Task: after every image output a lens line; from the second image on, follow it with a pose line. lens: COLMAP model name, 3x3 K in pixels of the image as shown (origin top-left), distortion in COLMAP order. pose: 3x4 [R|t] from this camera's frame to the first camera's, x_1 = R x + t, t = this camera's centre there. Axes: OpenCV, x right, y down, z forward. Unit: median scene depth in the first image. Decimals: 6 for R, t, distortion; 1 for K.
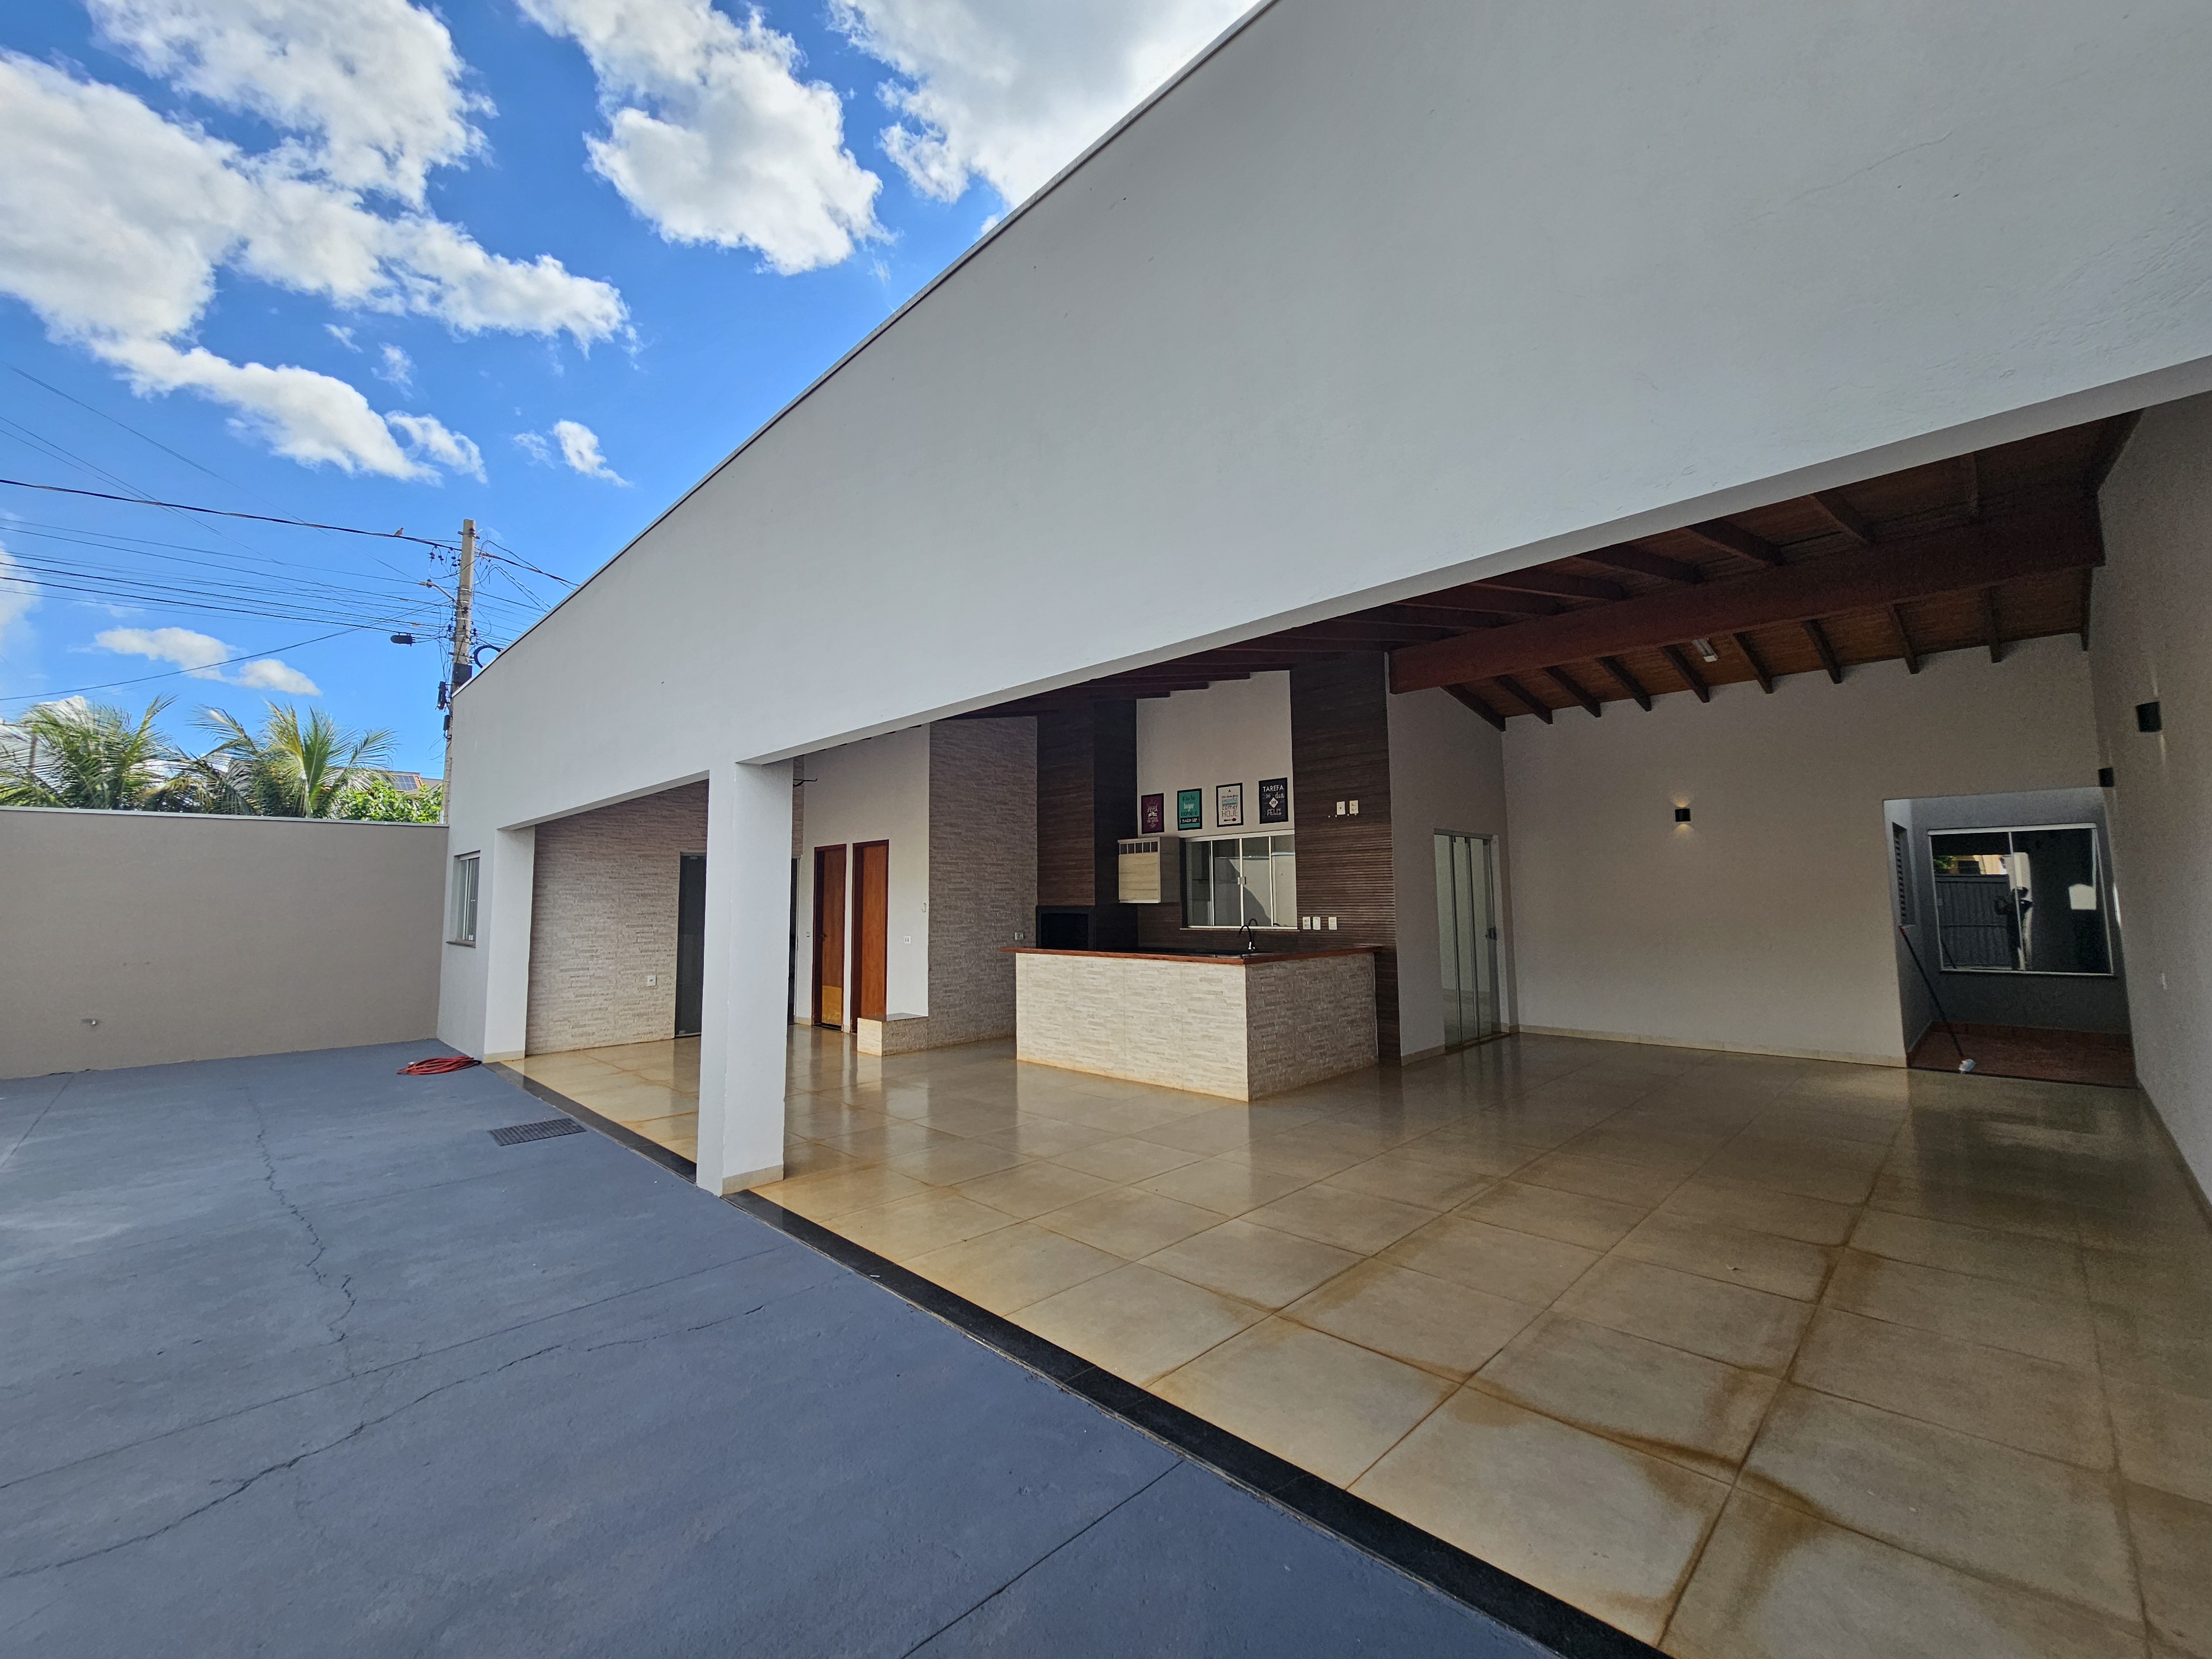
lens RADIAL K [[904.9, 0, 1103.8], [0, 904.9, 821.3], [0, 0, 1]] dist [-0.001747, -0.000081]
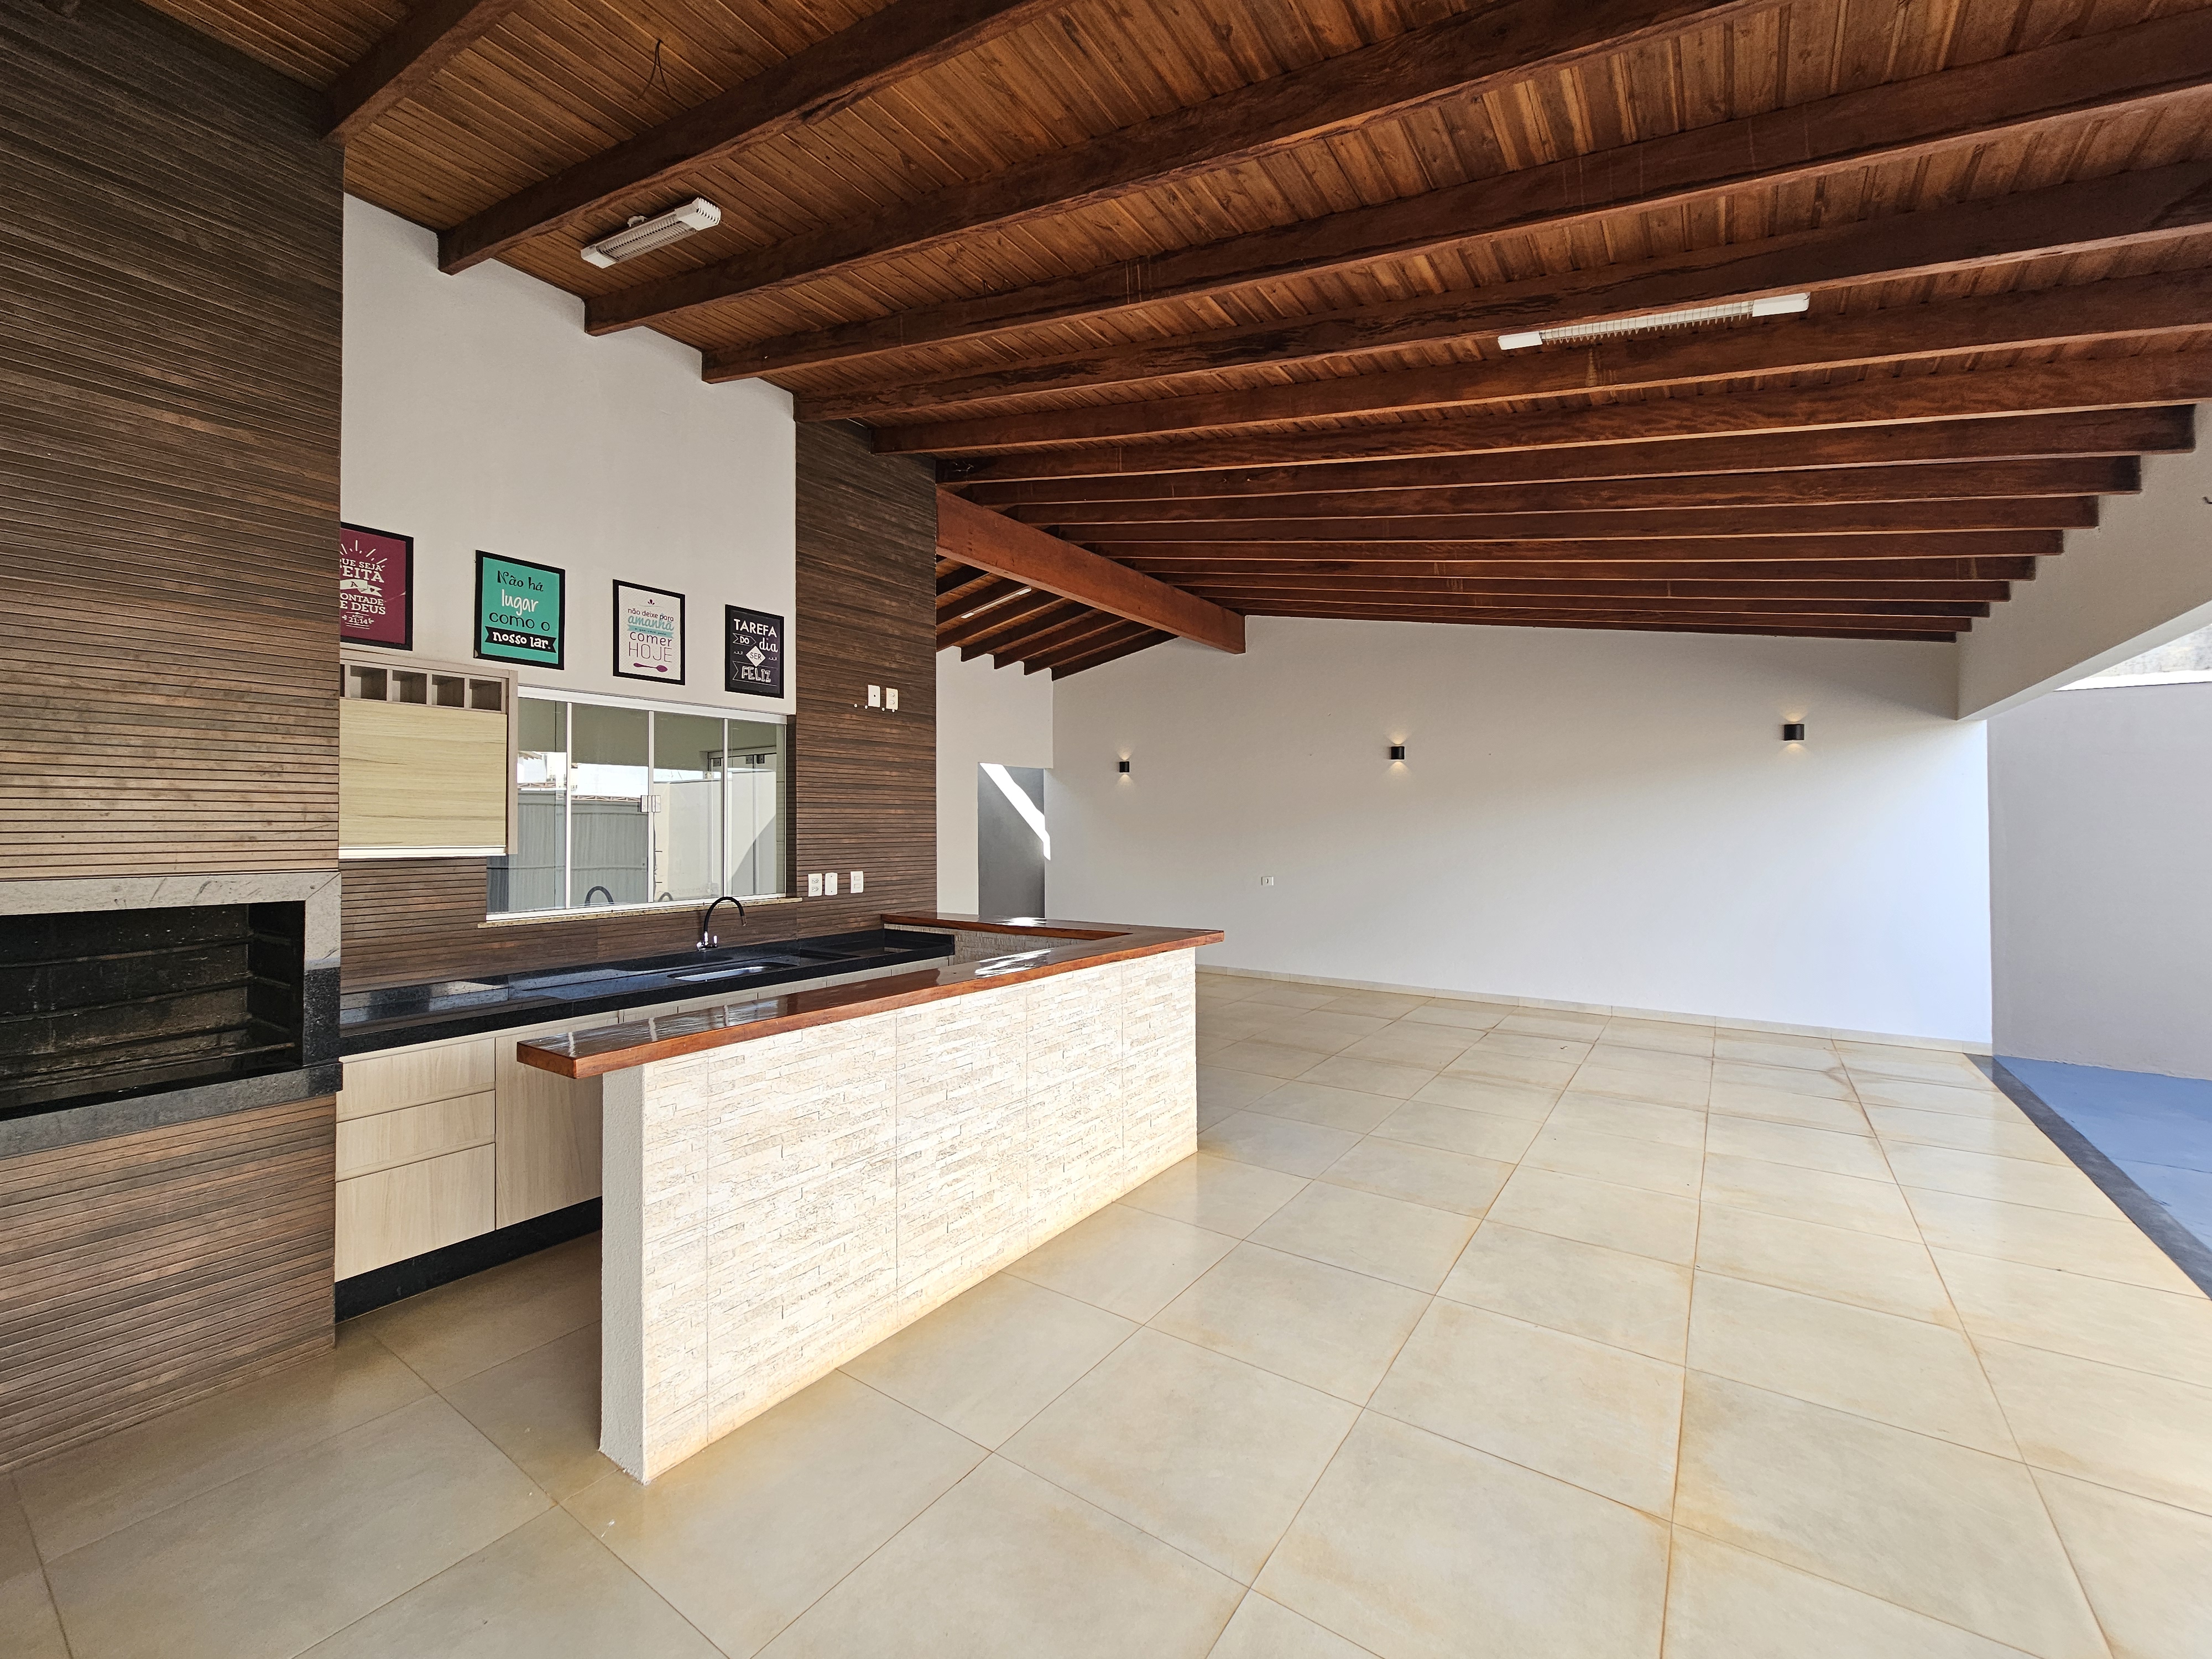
lens RADIAL K [[904.9, 0, 1104.6], [0, 904.9, 820.0], [0, 0, 1]] dist [-0.001747, -0.000081]
pose [[-0.179213, 0.020758, 0.983591, -0.369592], [-0.078709, 0.996270, -0.035367, 0.078538], [-0.980657, -0.083755, -0.176910, 0.934342]]
